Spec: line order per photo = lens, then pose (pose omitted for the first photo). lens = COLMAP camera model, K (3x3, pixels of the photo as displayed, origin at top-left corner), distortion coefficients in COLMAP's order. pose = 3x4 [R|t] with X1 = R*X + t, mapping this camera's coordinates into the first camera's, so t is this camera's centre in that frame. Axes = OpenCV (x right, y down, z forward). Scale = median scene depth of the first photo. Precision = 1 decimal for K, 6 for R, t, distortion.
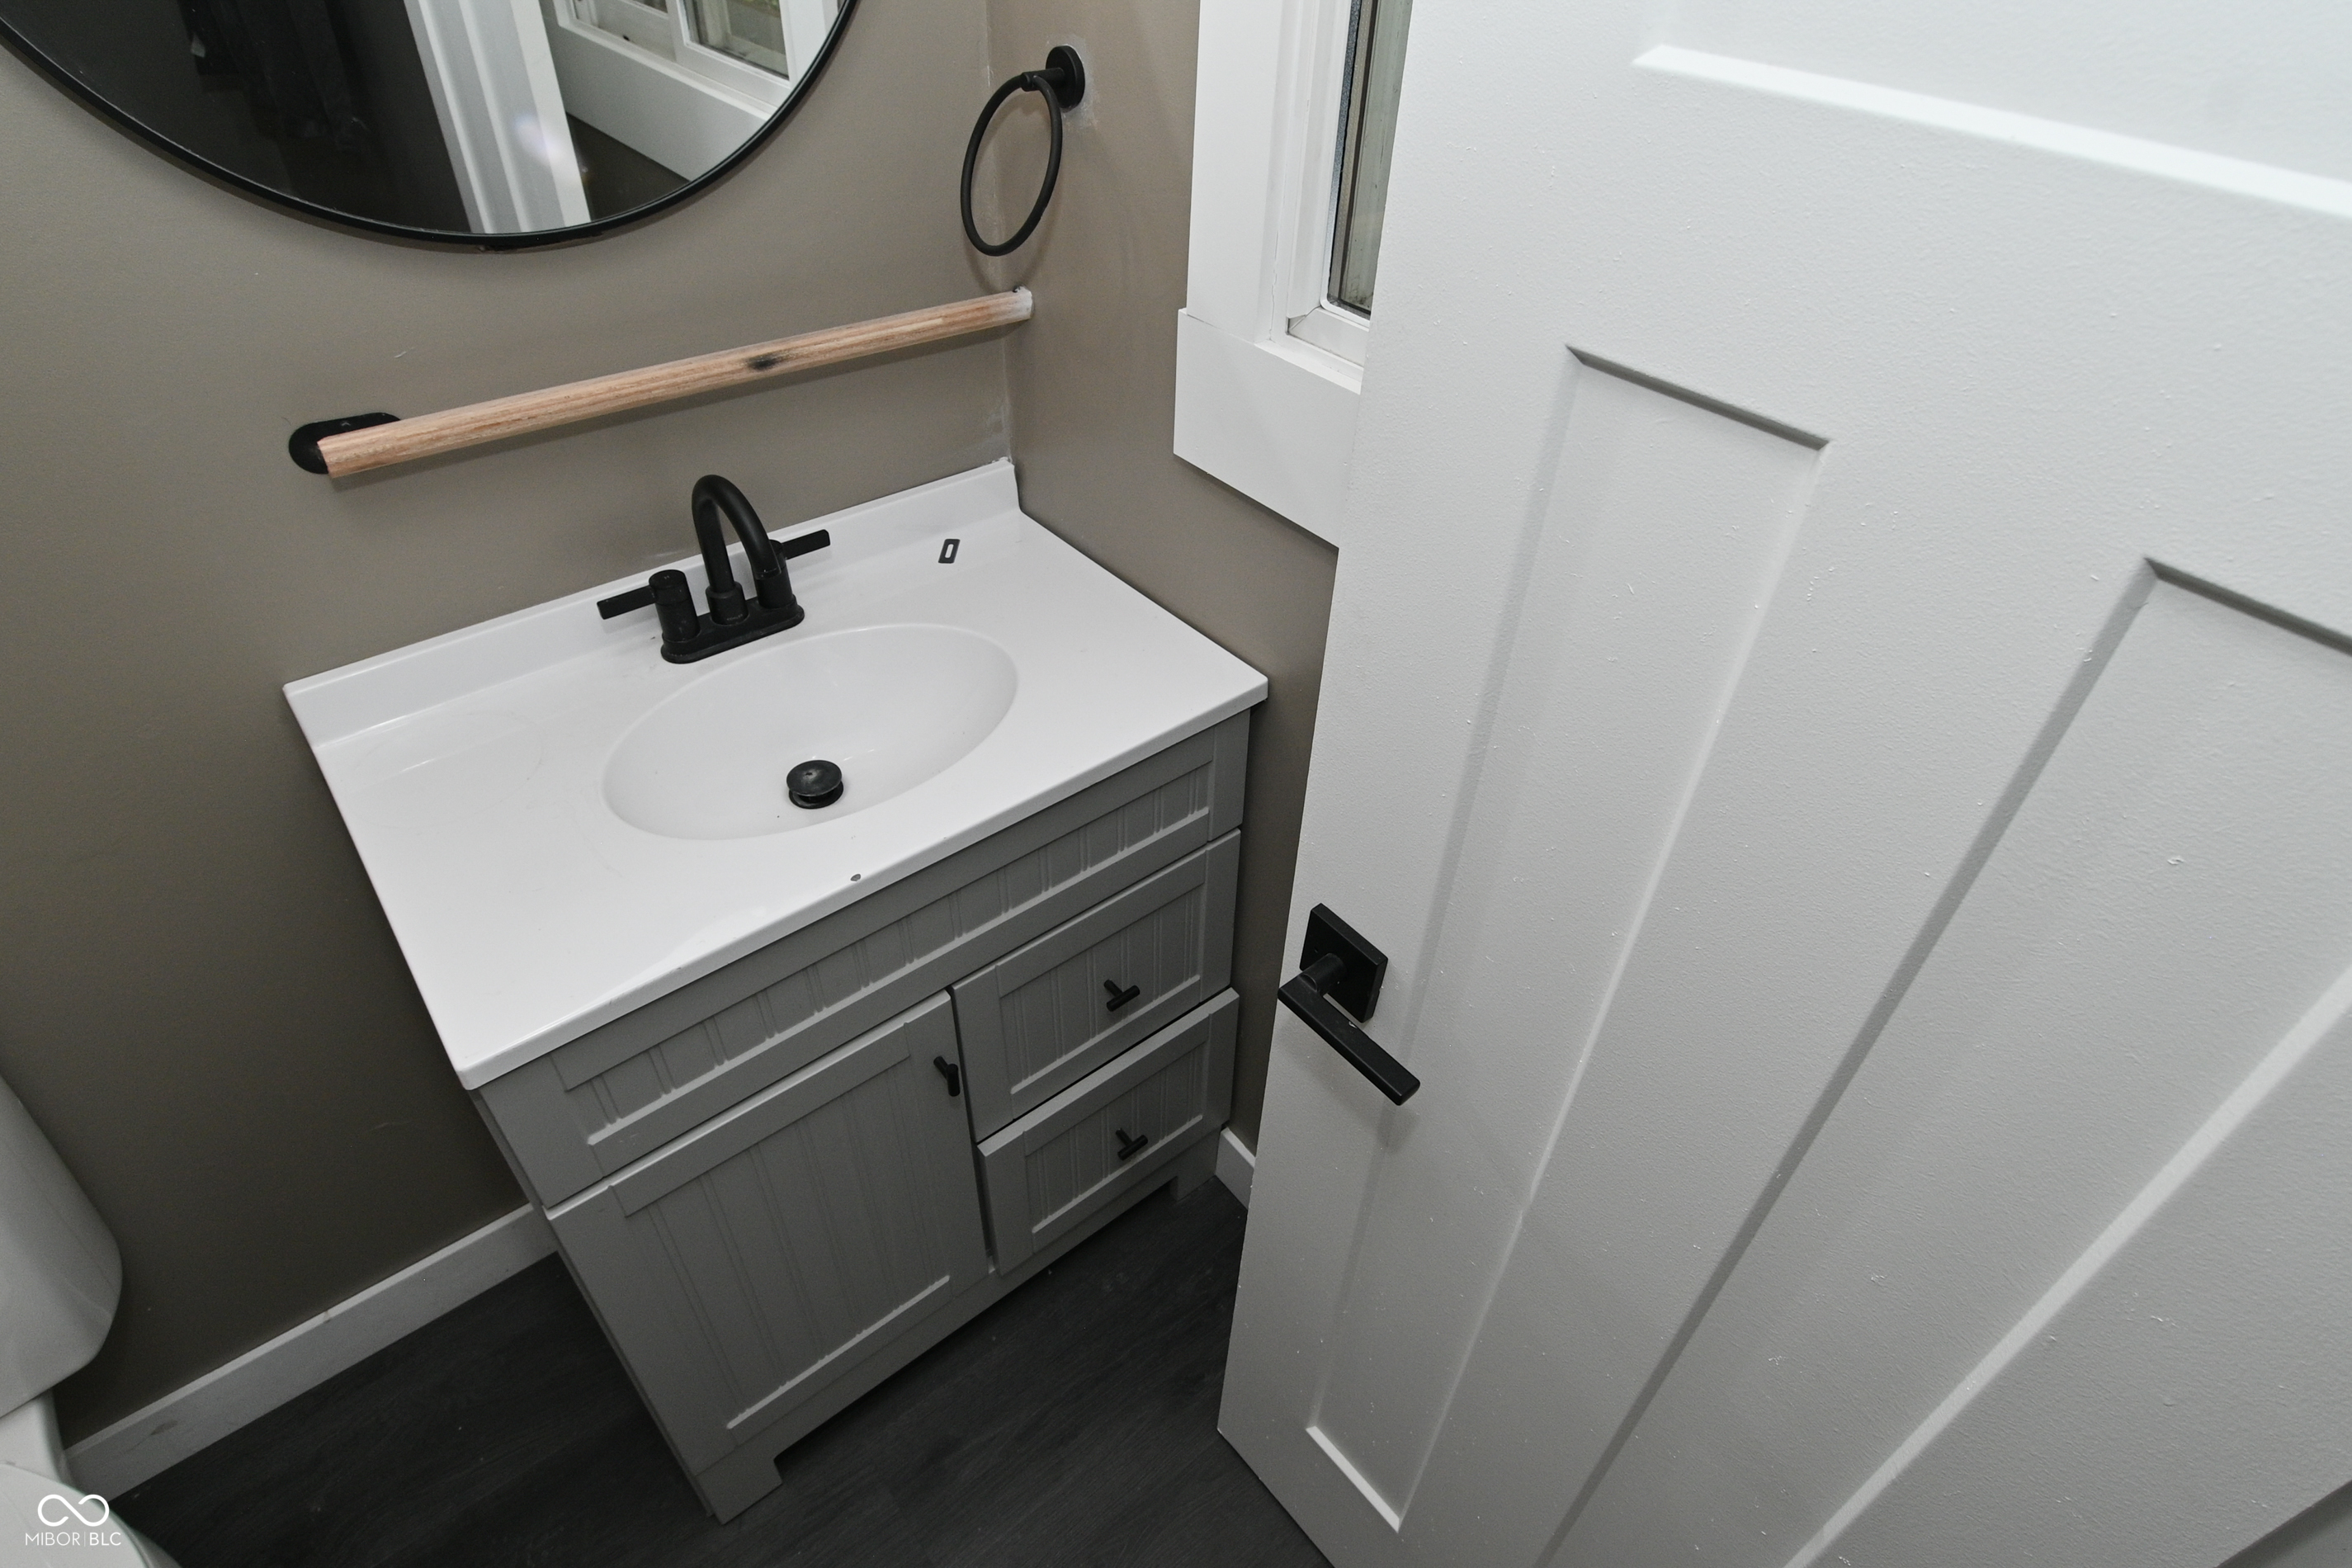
lens RADIAL K [[1238.9, 0, 1174.5], [0, 1238.9, 768.6], [0, 0, 1]] dist [0.013177, -0.021640]
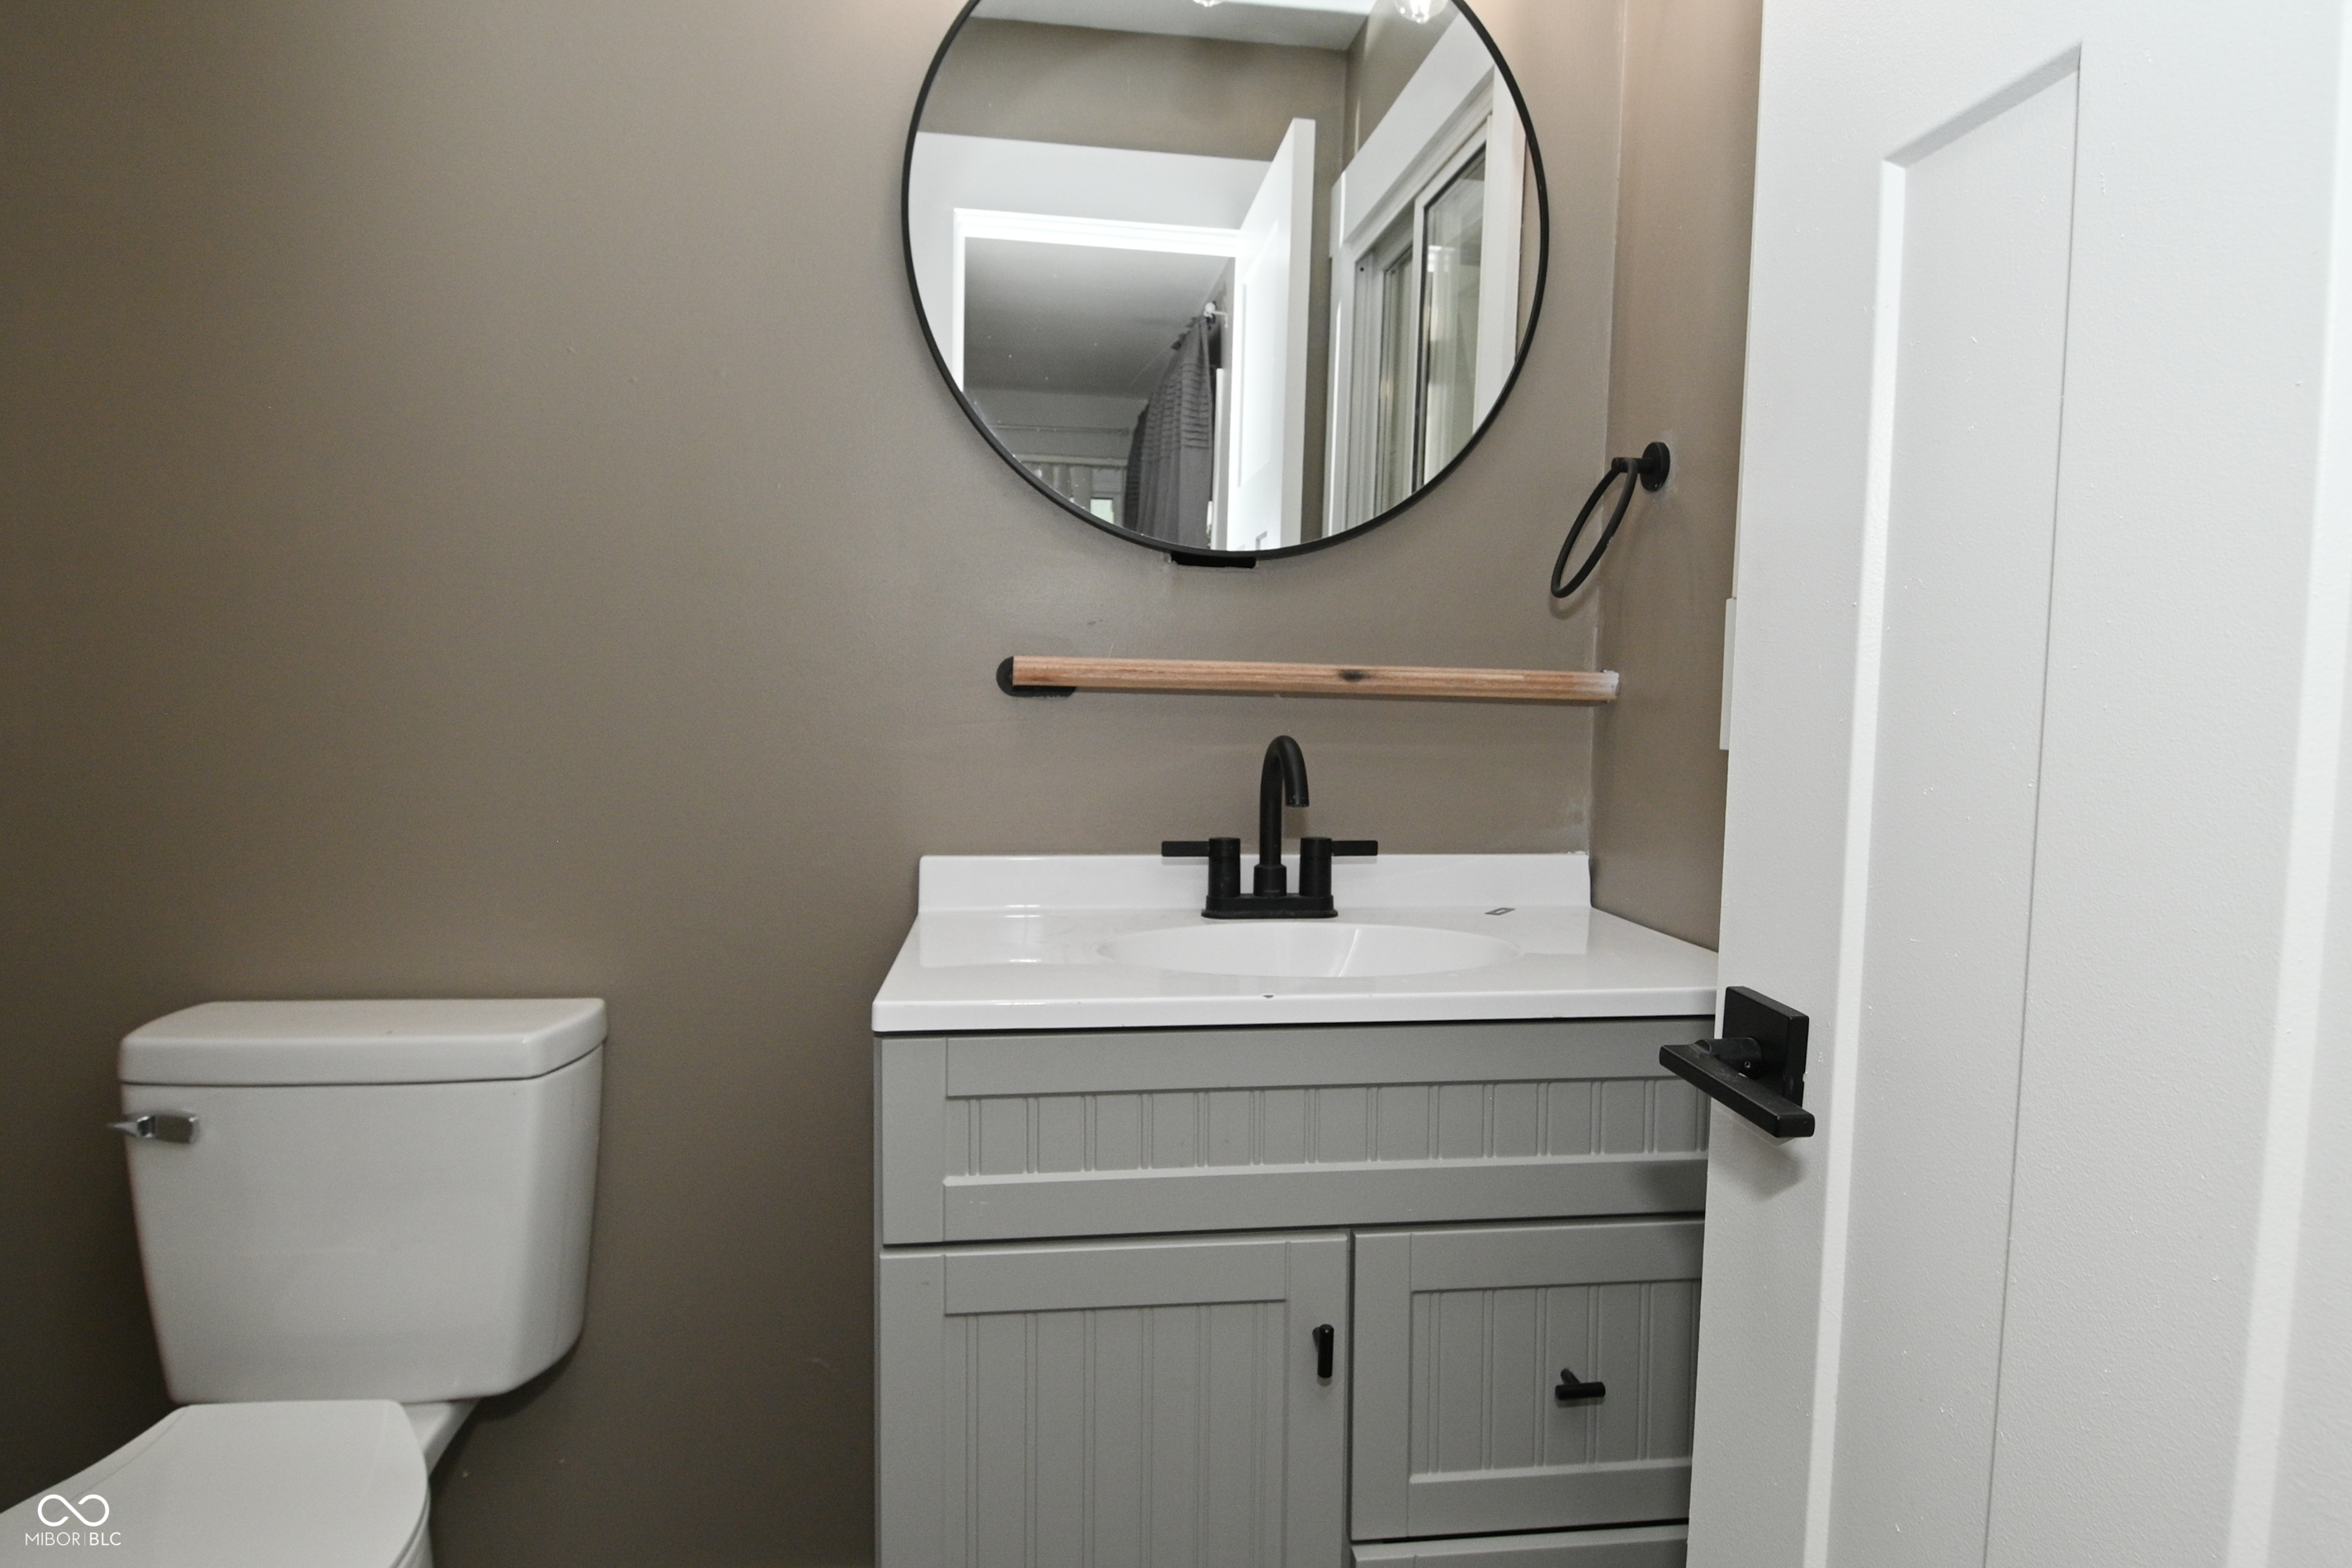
lens RADIAL K [[1364.0, 0, 1191.4], [0, 1364.0, 783.0], [0, 0, 1]] dist [0.029460, -0.052677]
pose [[0.847050, 0.020462, -0.531119, 0.200504], [-0.333921, 0.797925, -0.501809, 0.403024], [0.413525, 0.602409, 0.682715, 0.116918]]
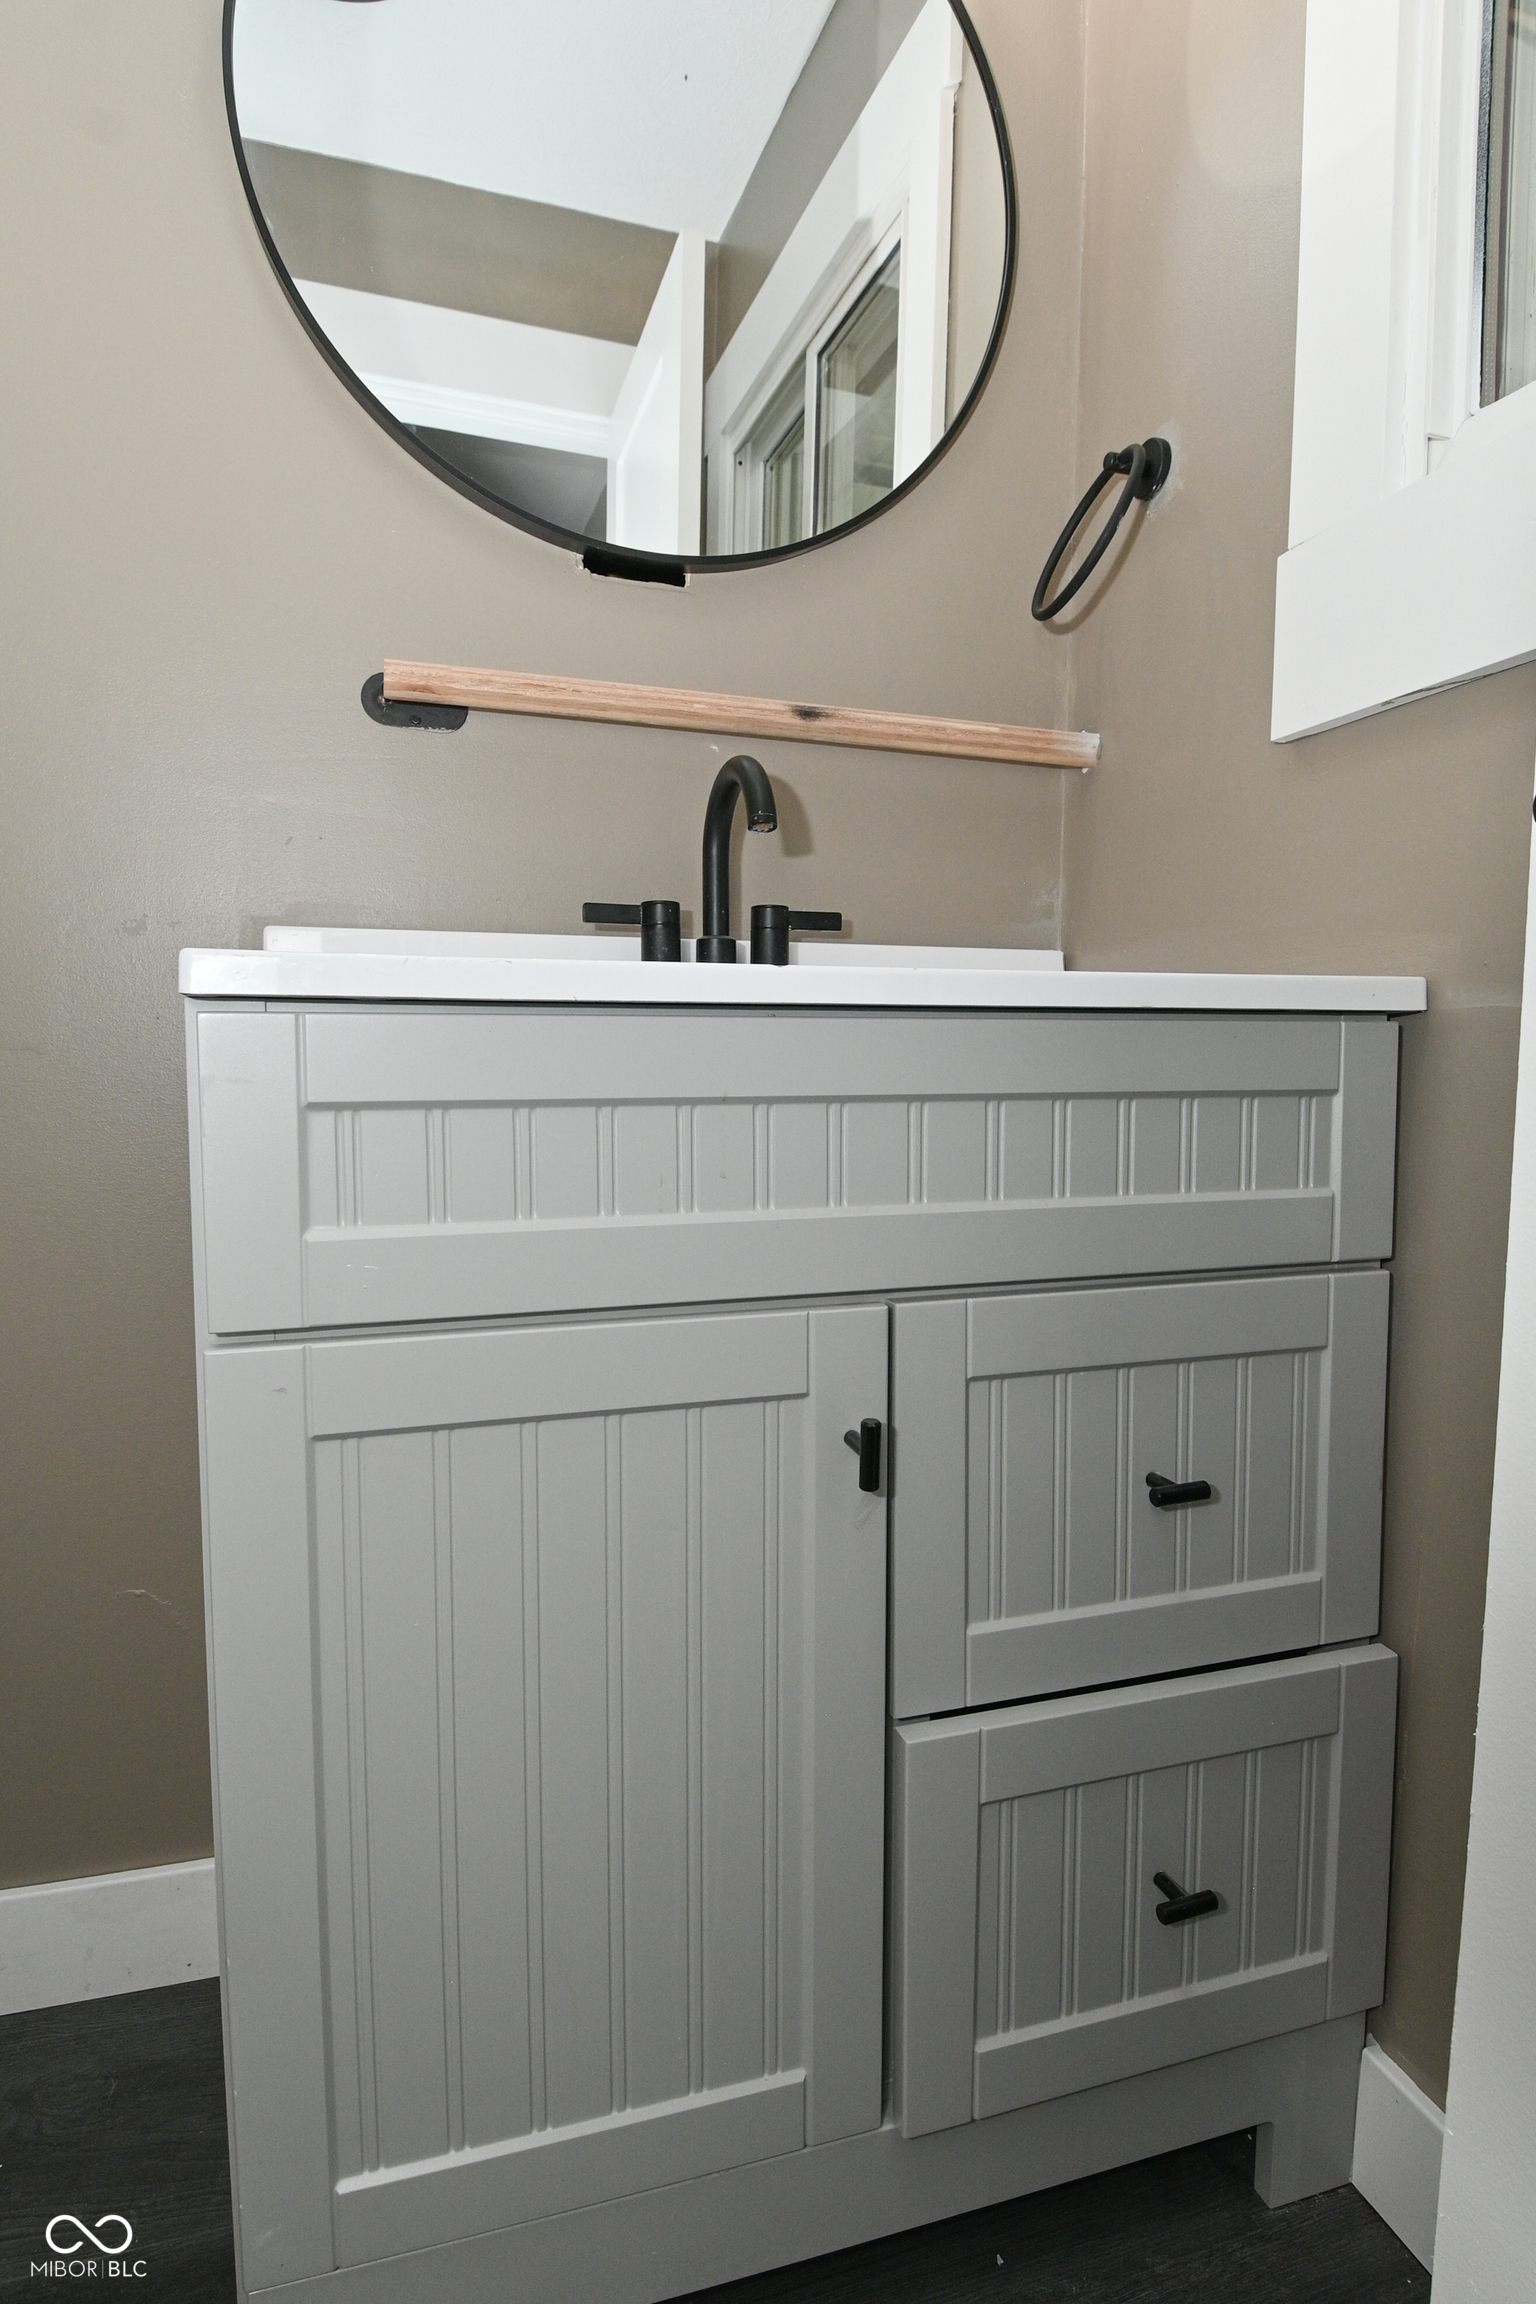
lens RADIAL K [[1213.7, 0, 760.5], [0, 1213.7, 1144.2], [0, 0, 1]] dist [0.013177, -0.021640]
pose [[0.929757, 0.003676, -0.368156, -0.015745], [-0.219971, 0.807402, -0.547463, 0.425134], [0.295237, 0.589991, 0.751496, 0.435515]]
